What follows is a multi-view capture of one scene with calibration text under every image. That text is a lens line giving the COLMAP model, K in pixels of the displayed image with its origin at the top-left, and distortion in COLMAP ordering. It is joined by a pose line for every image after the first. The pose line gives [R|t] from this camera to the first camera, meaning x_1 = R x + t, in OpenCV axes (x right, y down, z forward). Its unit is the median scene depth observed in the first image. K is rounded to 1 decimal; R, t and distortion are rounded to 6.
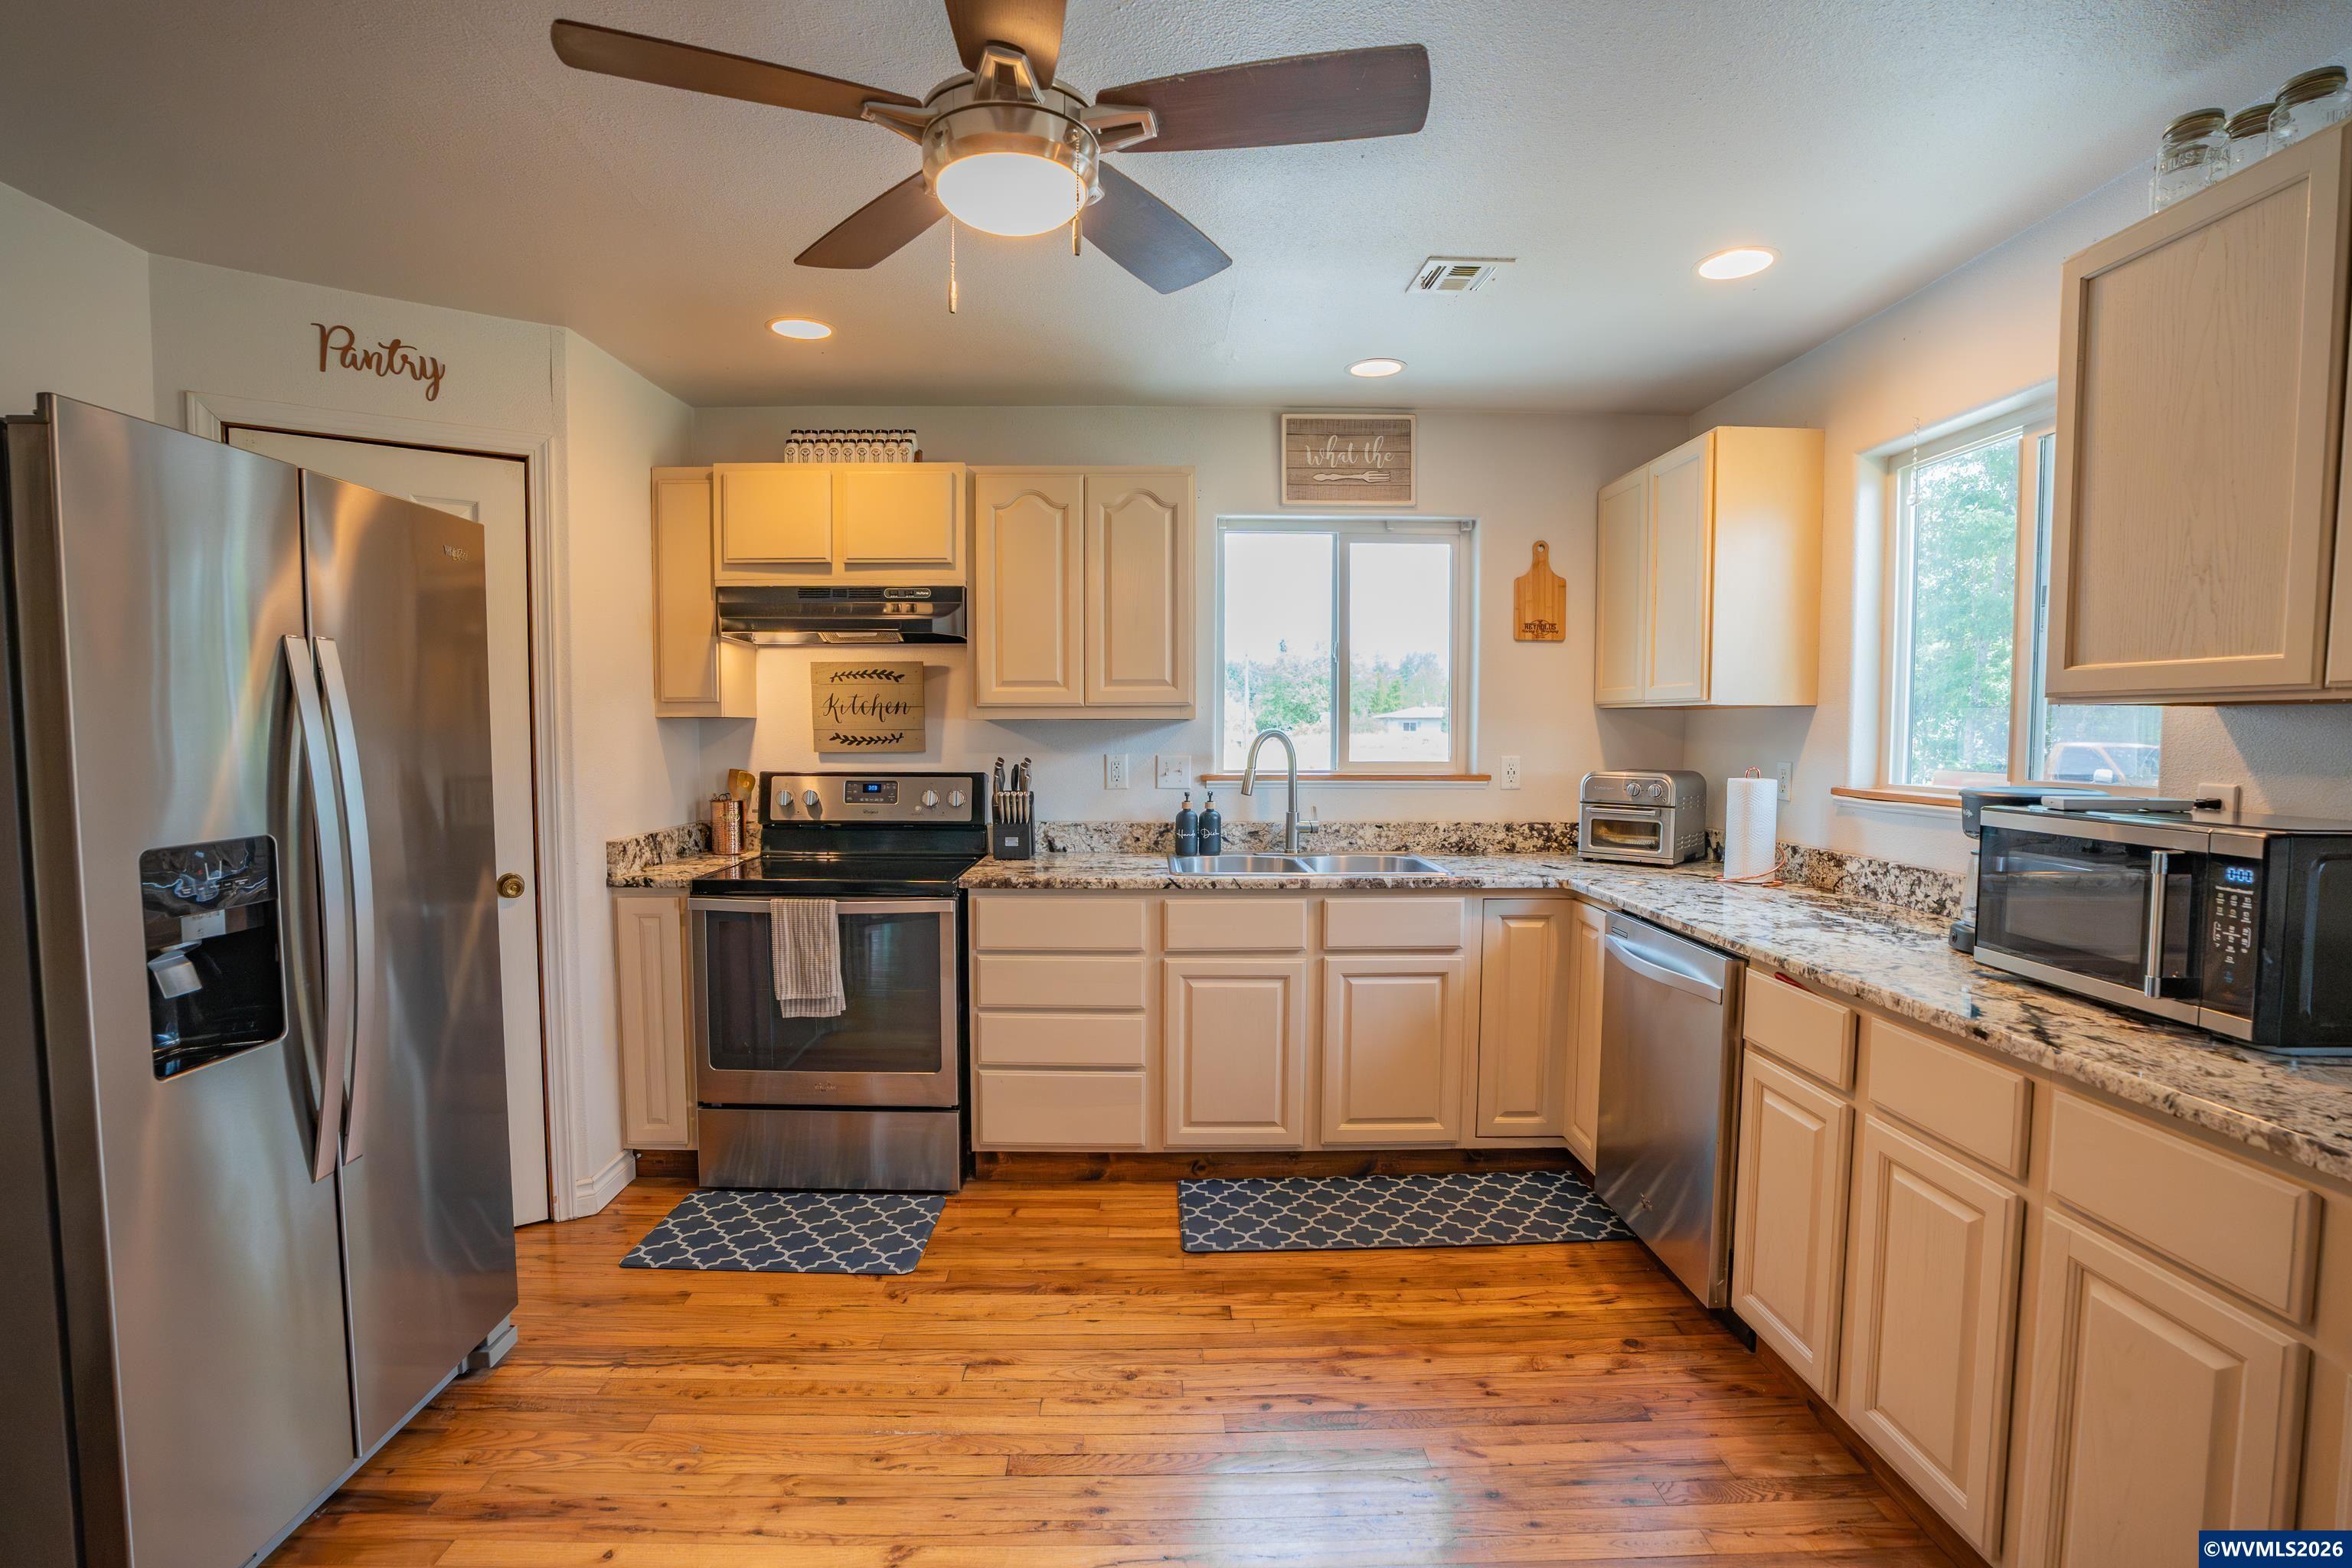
lens RADIAL K [[1122.3, 0, 1216.4], [0, 1122.3, 763.5], [0, 0, 1]] dist [-0.044814, 0.010747]
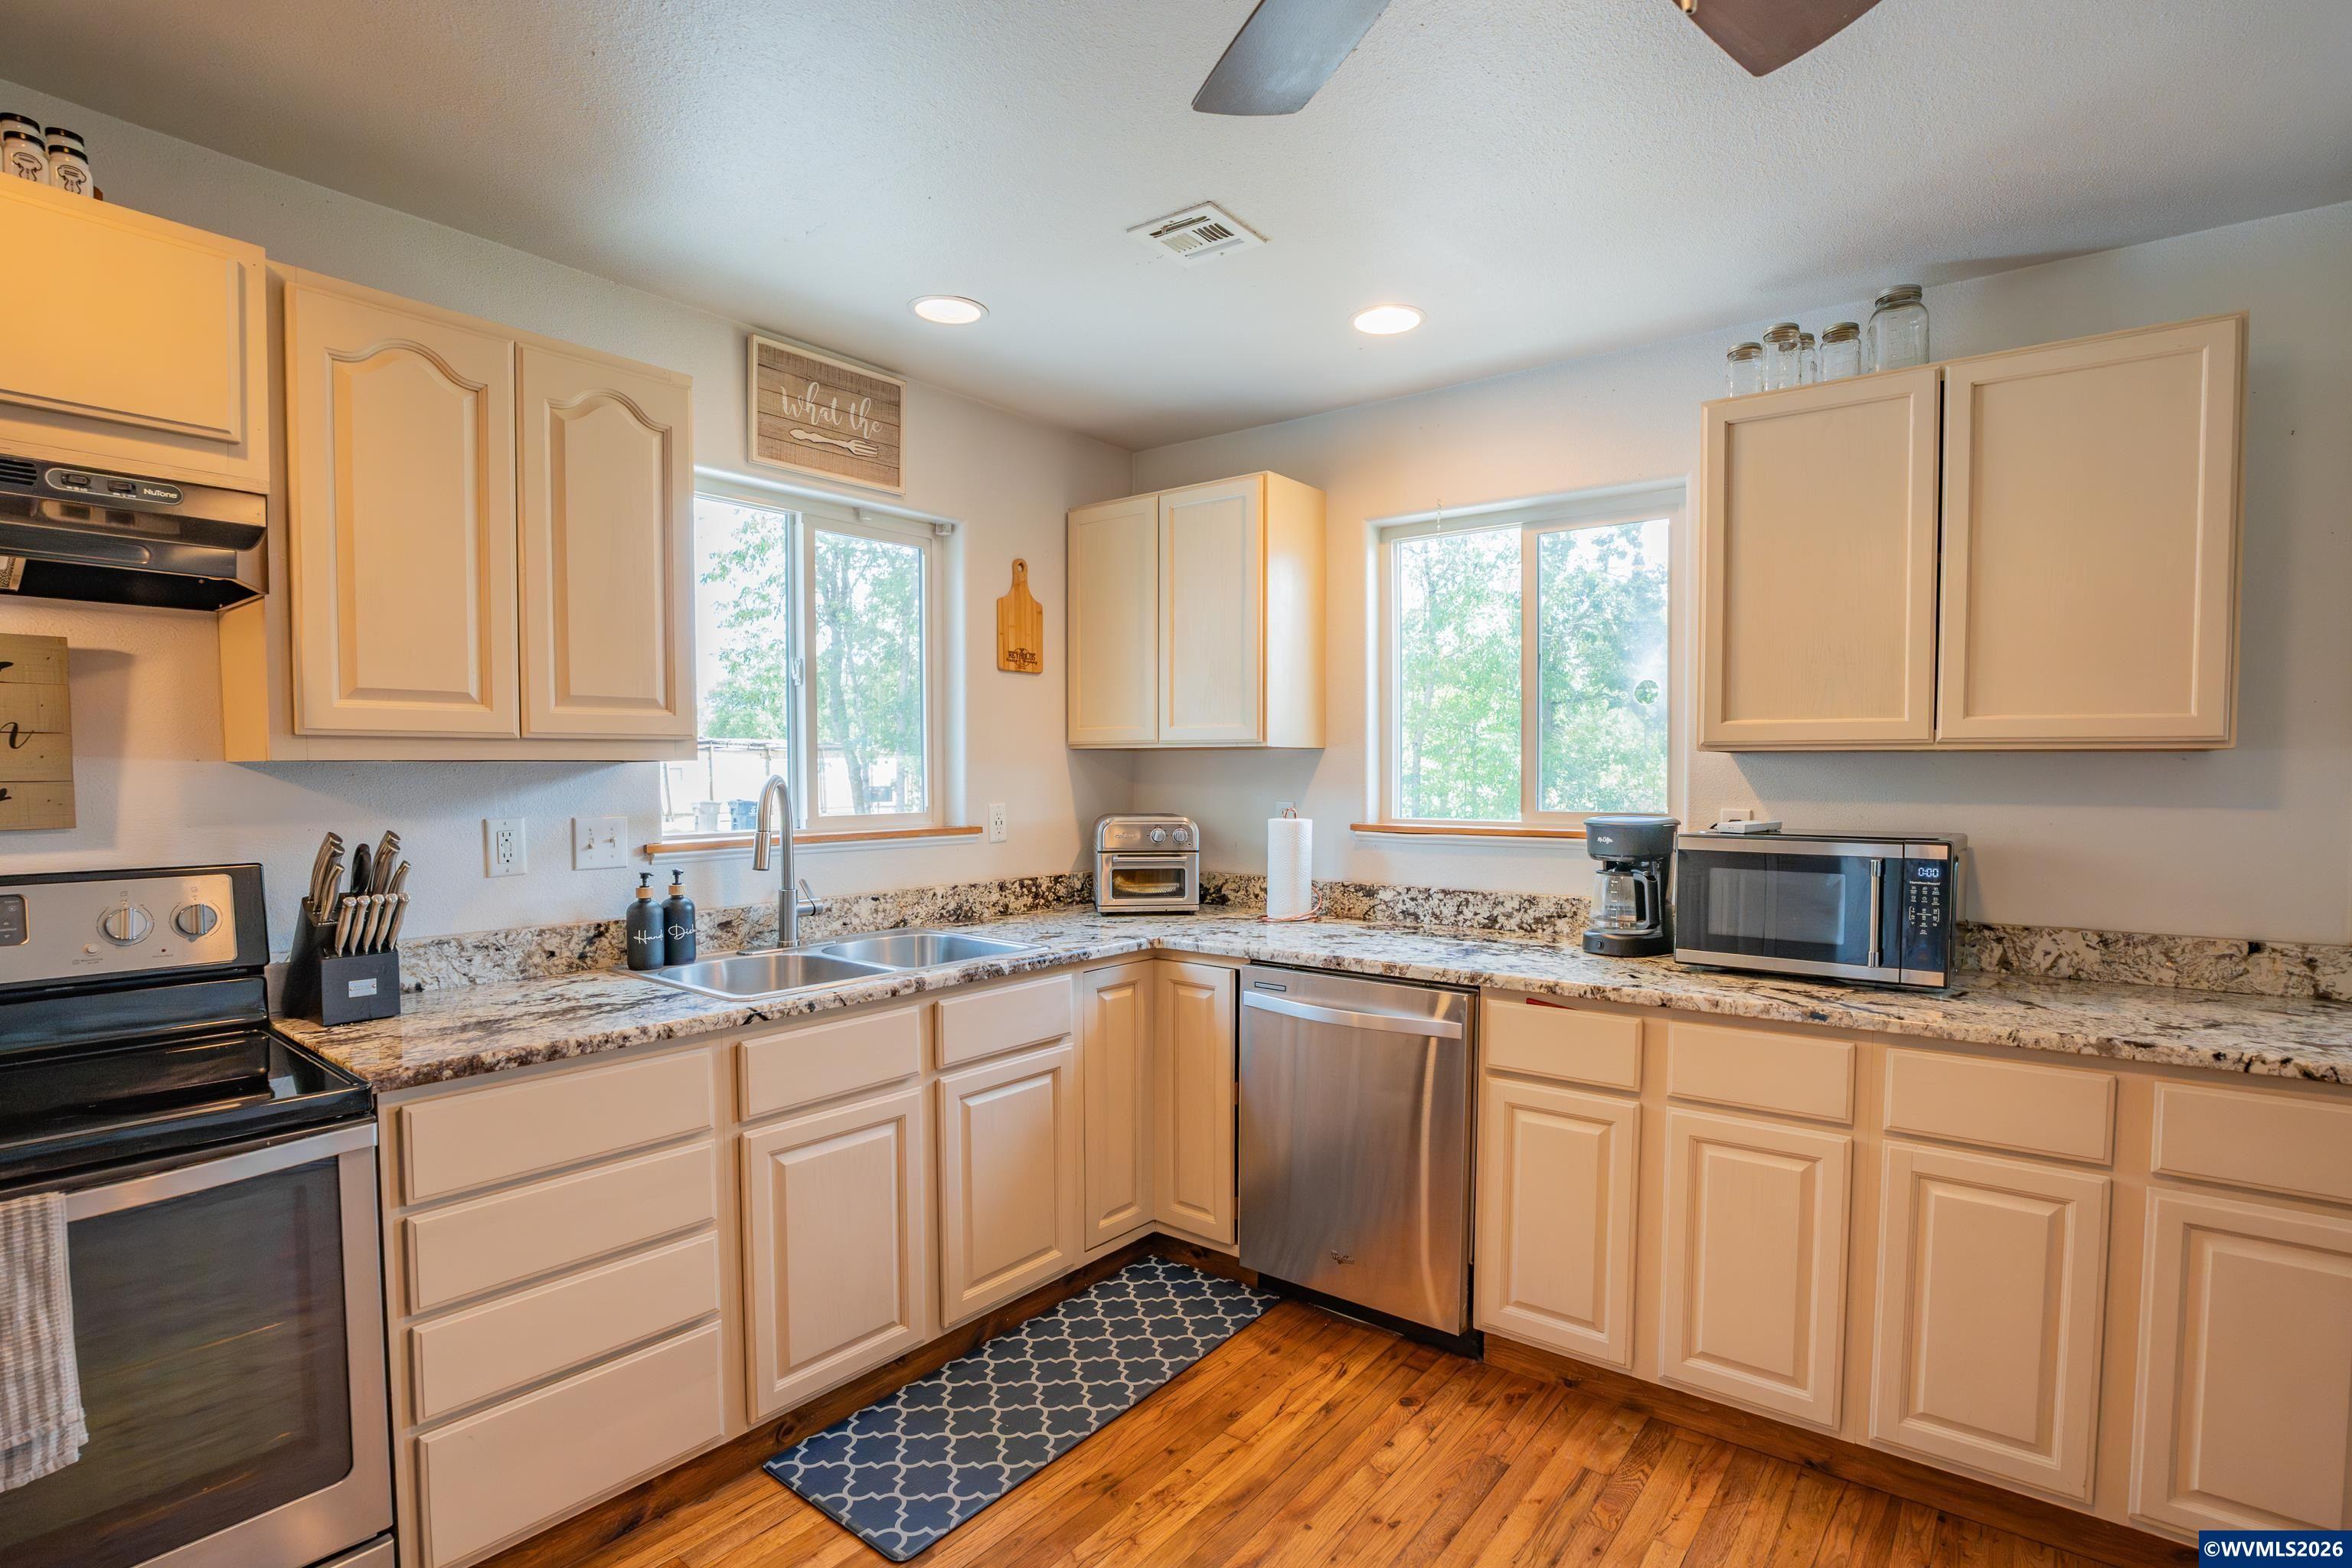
lens RADIAL K [[1122.3, 0, 1256.0], [0, 1122.3, 795.1], [0, 0, 1]] dist [-0.044814, 0.010747]
pose [[0.626485, -0.020825, 0.779155, -0.351199], [0.027948, 0.999600, 0.004245, -0.013949], [-0.778932, 0.019116, 0.626817, 0.369242]]
